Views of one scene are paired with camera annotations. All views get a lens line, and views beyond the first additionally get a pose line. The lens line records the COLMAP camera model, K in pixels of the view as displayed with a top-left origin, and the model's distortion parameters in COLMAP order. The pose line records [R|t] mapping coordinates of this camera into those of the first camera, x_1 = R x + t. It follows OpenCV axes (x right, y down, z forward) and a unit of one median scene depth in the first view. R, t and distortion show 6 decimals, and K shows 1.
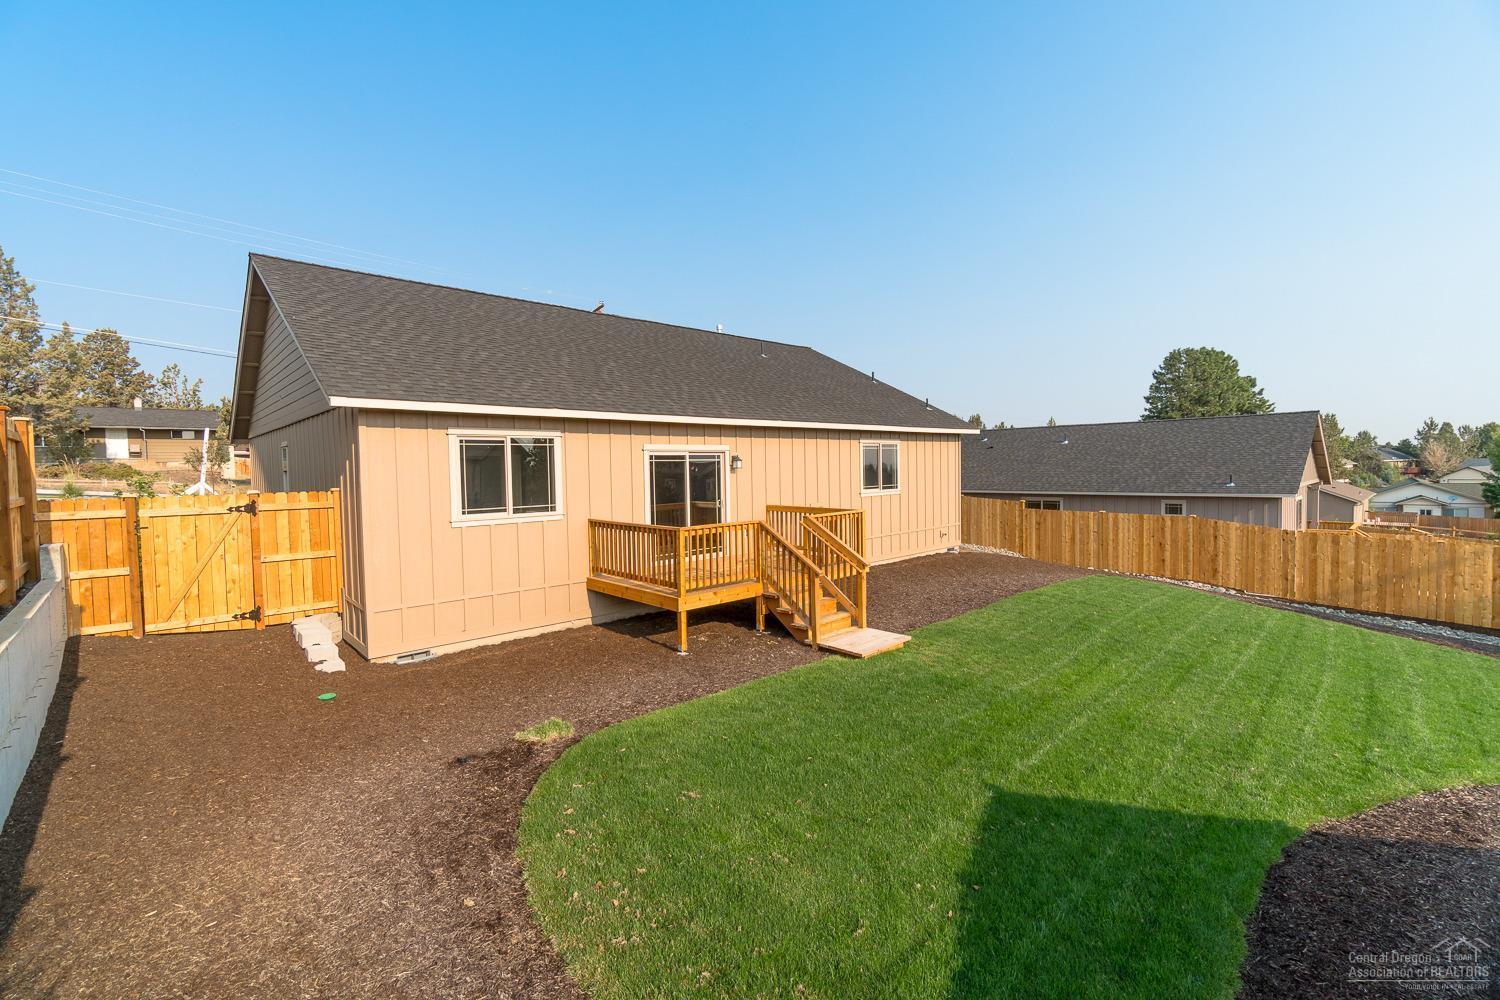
lens RADIAL K [[647.4, 0, 746.7], [0, 647.4, 492.6], [0, 0, 1]] dist [0.001814, 0.000093]
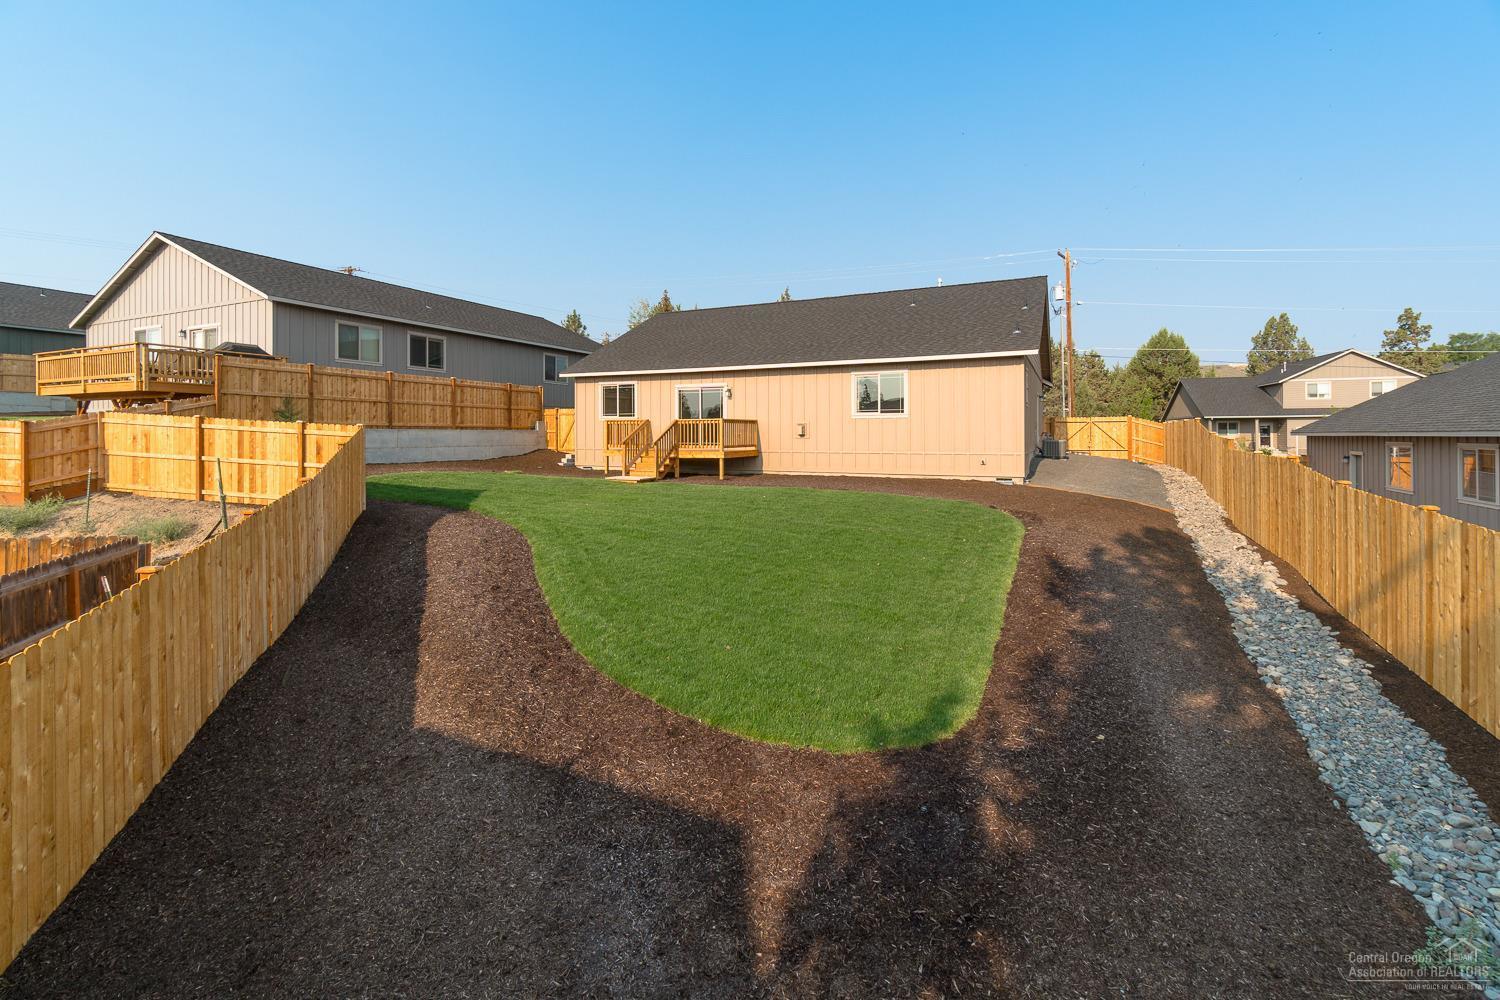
lens RADIAL K [[647.4, 0, 755.3], [0, 647.4, 500.1], [0, 0, 1]] dist [0.001814, 0.000093]
pose [[0.377949, 0.108884, -0.919401, 1.281531], [-0.048765, 0.994023, 0.097675, 0.049883], [0.924541, 0.007918, 0.381000, 0.350466]]
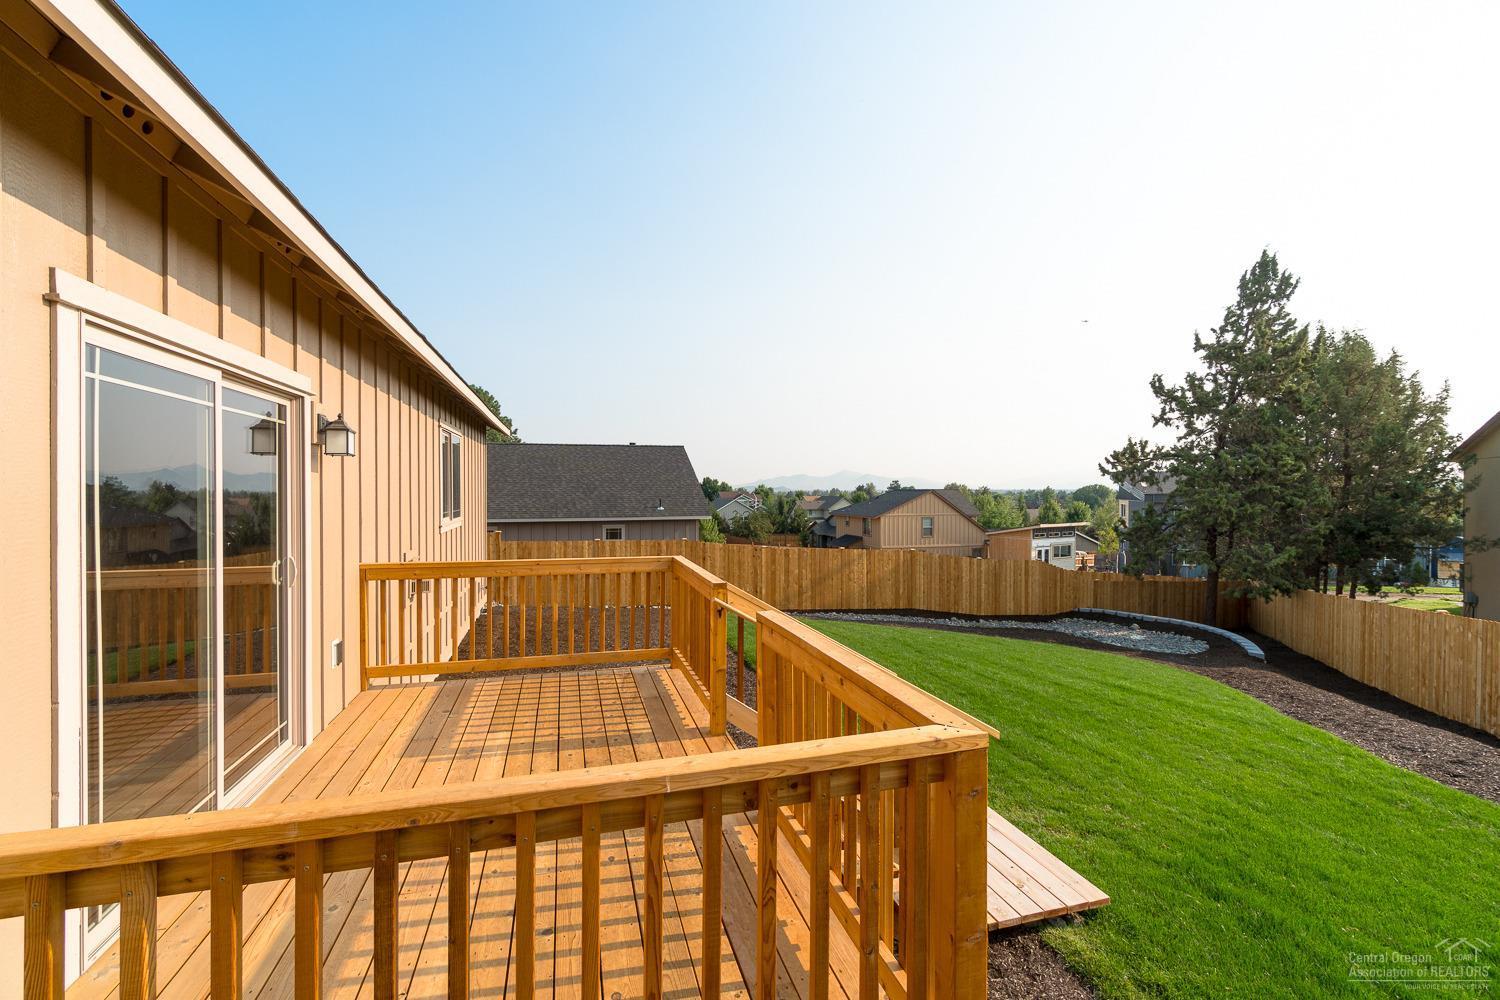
lens RADIAL K [[647.4, 0, 743.1], [0, 647.4, 498.2], [0, 0, 1]] dist [0.001814, 0.000093]
pose [[0.470760, 0.003948, 0.882252, -0.160537], [0.030545, 0.999318, -0.020770, -0.003190], [-0.881732, 0.036726, 0.470319, 0.540738]]
